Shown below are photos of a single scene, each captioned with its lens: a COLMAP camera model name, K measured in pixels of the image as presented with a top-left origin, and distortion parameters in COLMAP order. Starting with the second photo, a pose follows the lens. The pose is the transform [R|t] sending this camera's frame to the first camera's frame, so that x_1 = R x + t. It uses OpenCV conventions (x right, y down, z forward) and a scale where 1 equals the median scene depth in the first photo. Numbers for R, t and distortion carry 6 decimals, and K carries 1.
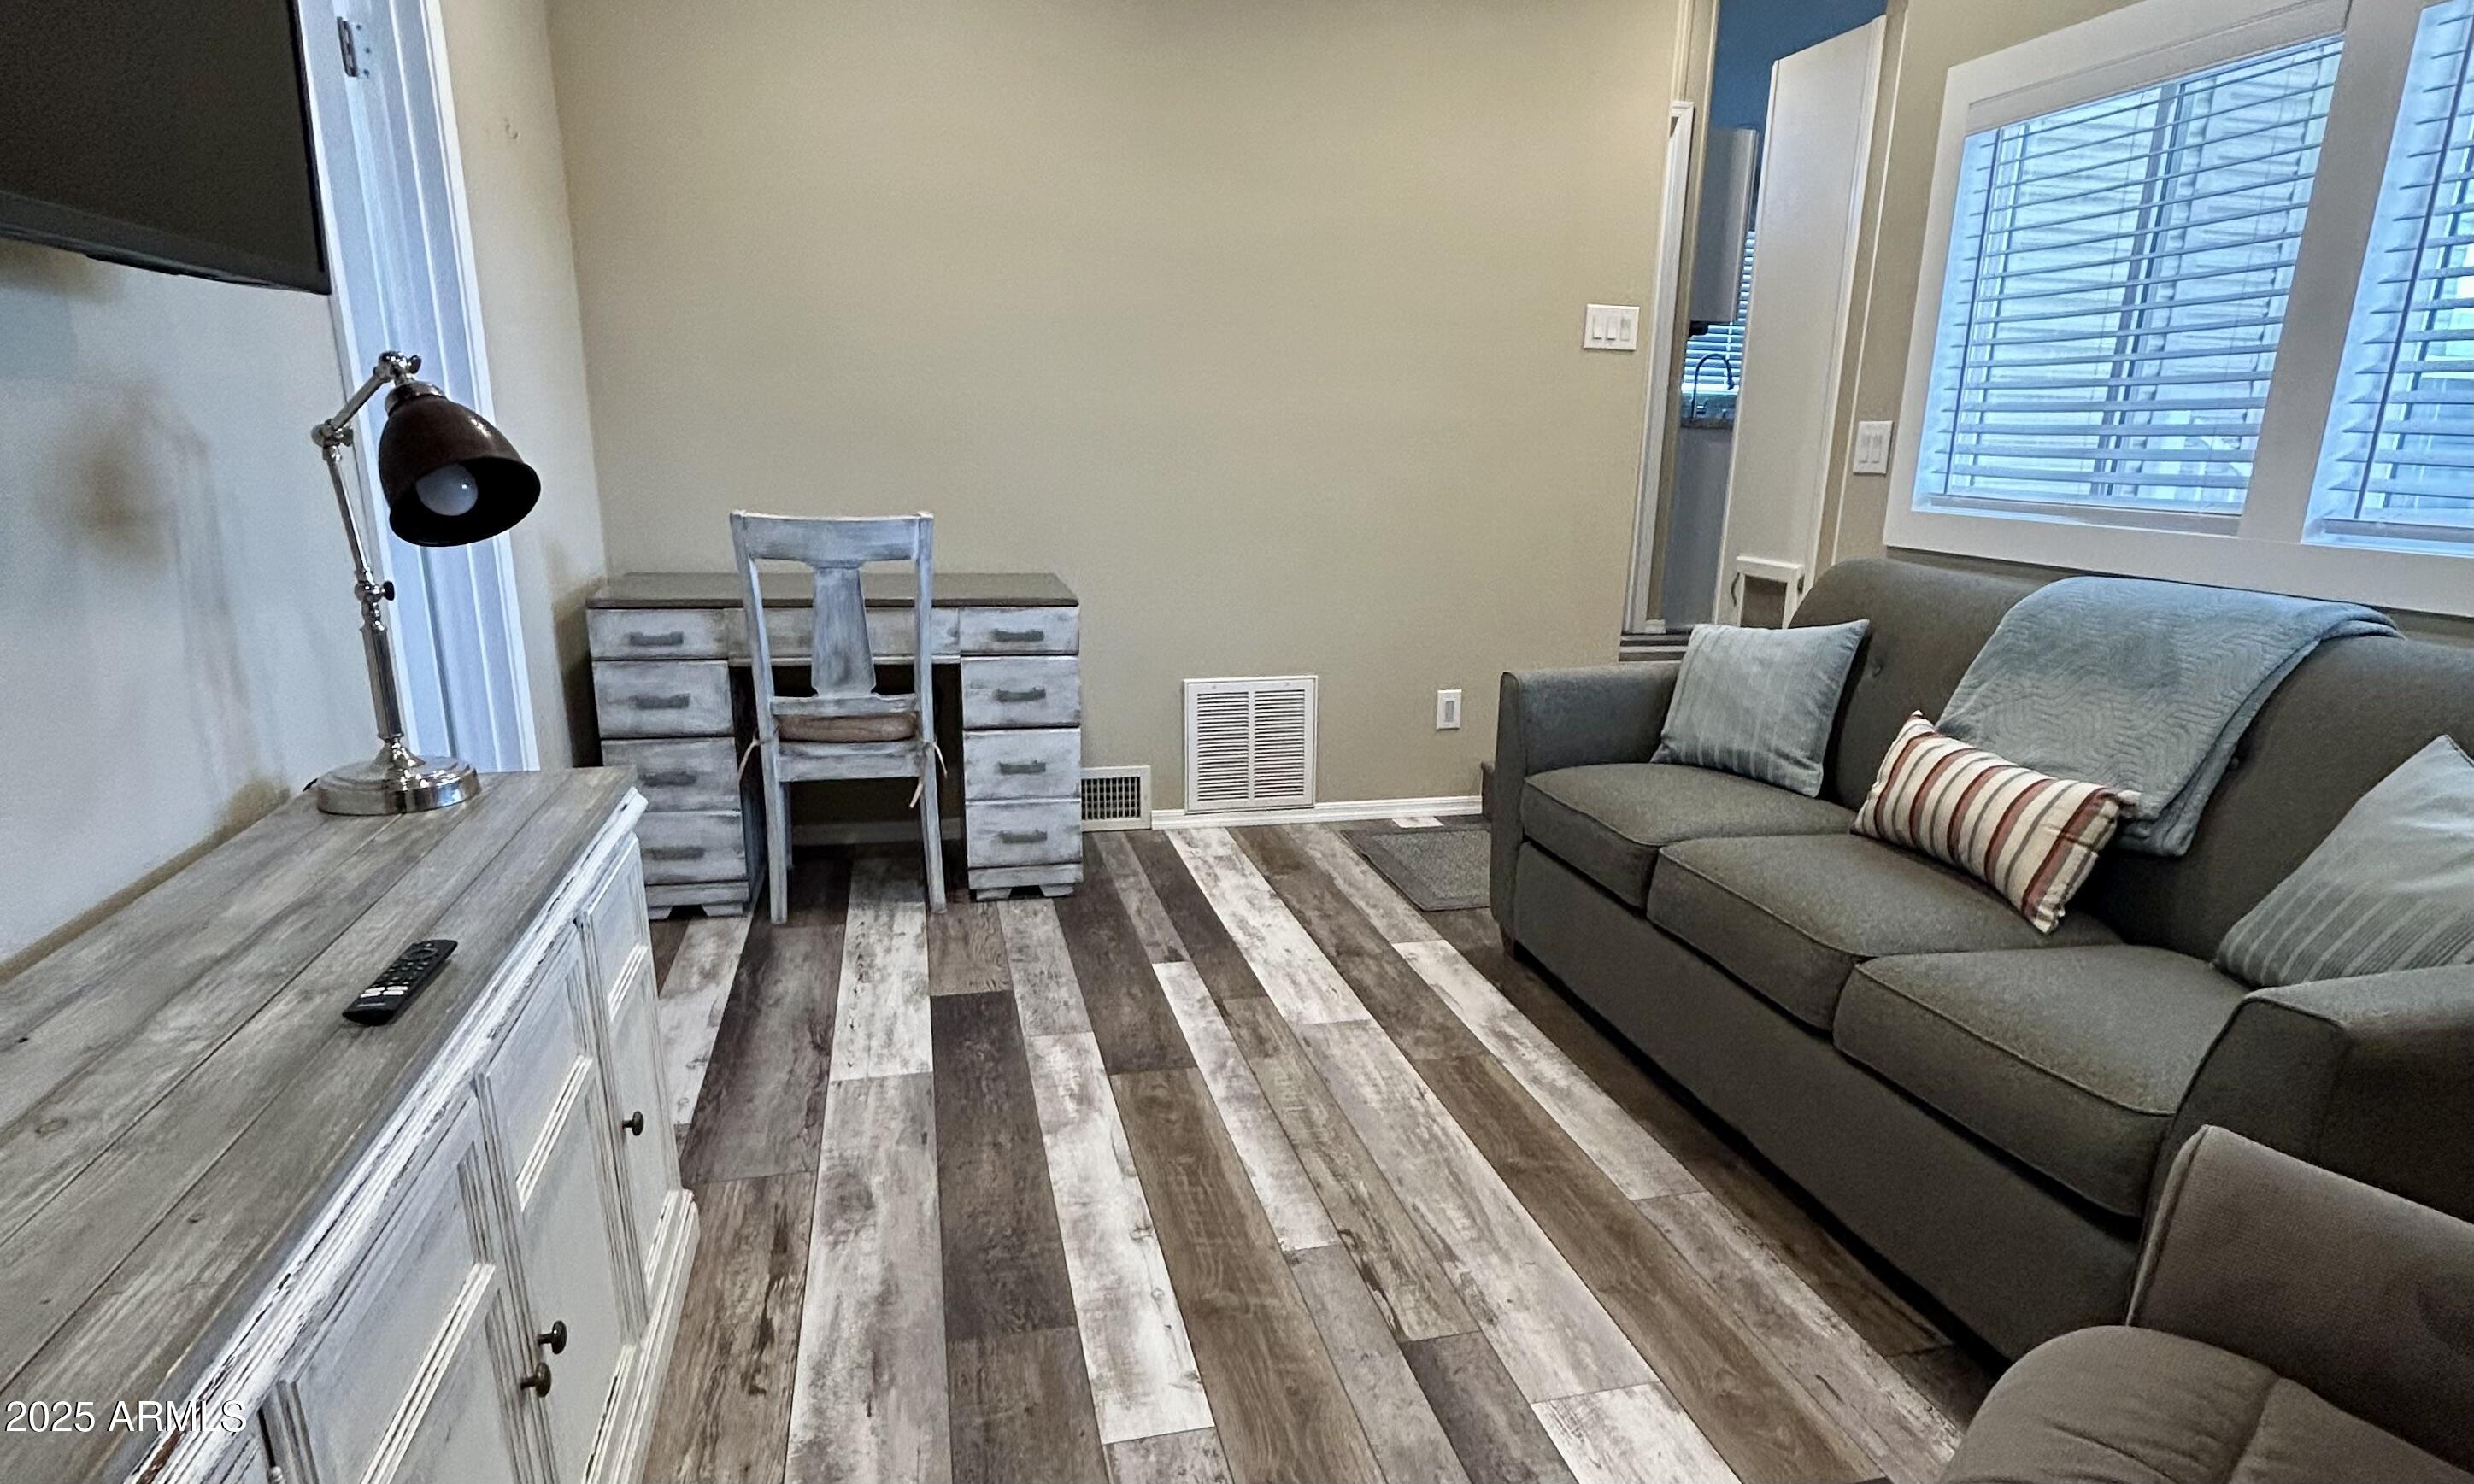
lens RADIAL K [[1325.9, 0, 1234.5], [0, 1325.9, 744.6], [0, 0, 1]] dist [0.002340, 0.000860]
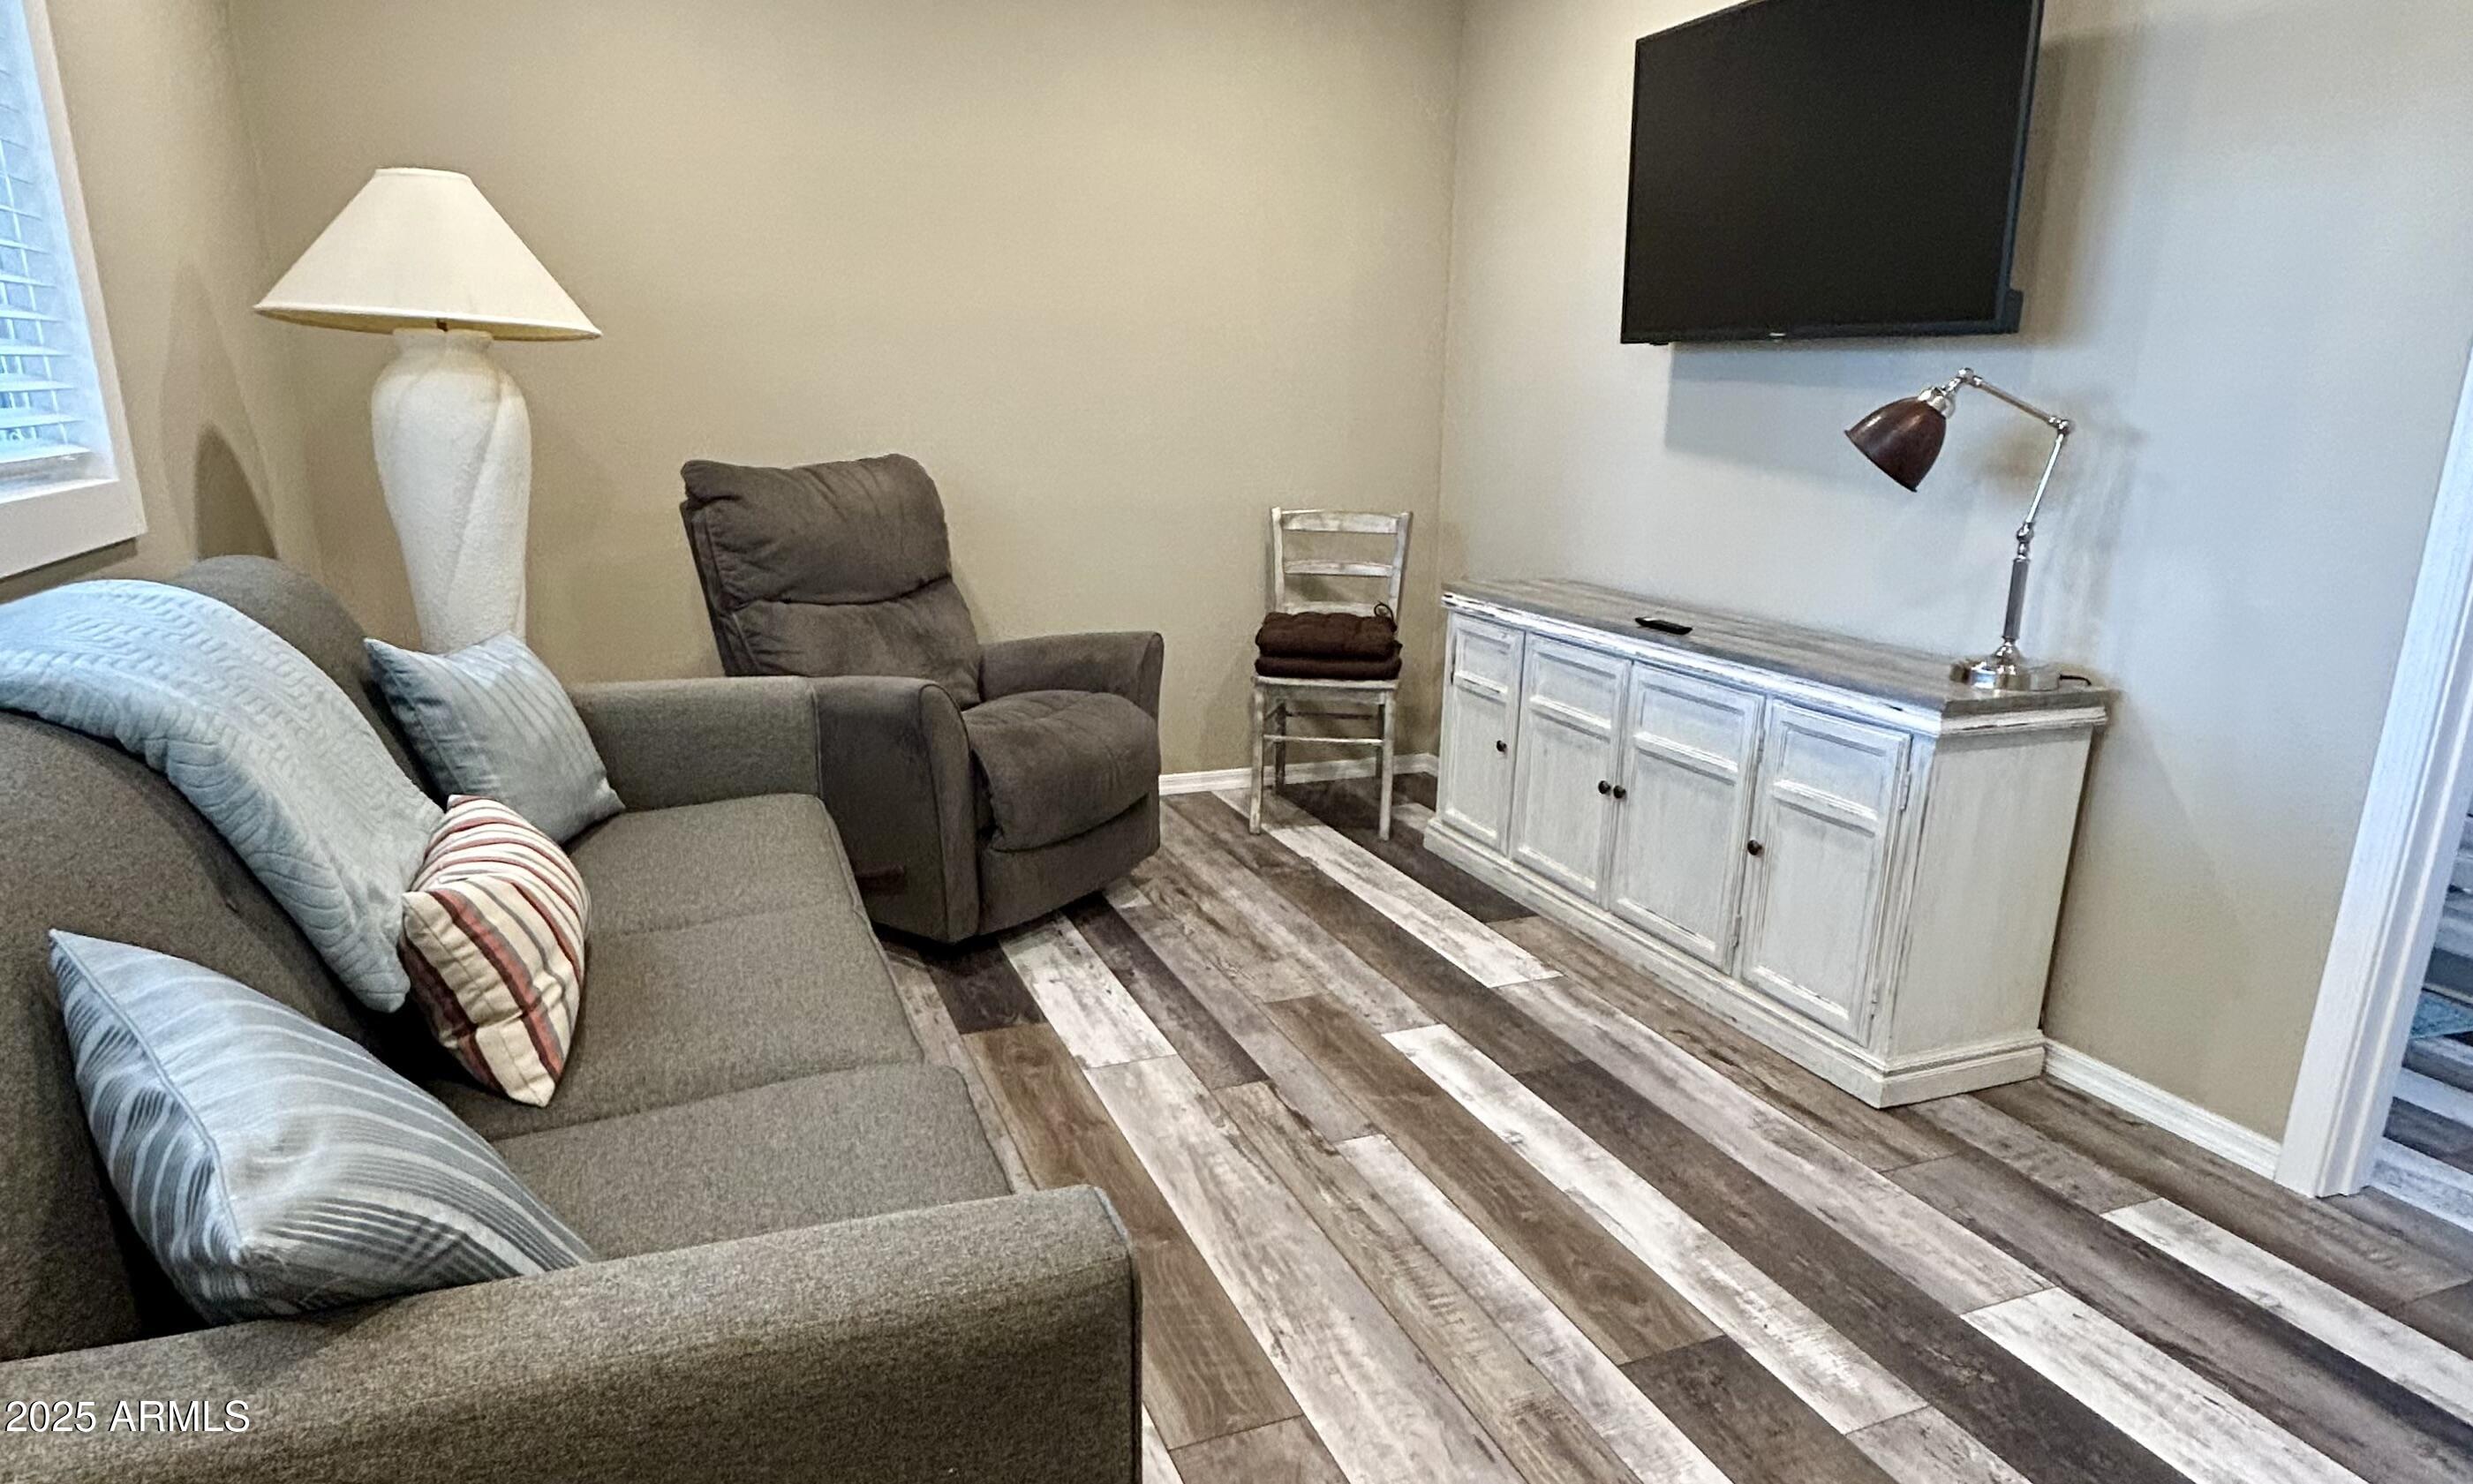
lens RADIAL K [[1325.5, 0, 1236.8], [0, 1325.5, 741.2], [0, 0, 1]] dist [0.002340, 0.000860]
pose [[-0.985038, 0.011277, -0.171967, 0.337077], [-0.071445, 0.881344, 0.467041, -0.408621], [0.156829, 0.472340, -0.867352, 1.757137]]
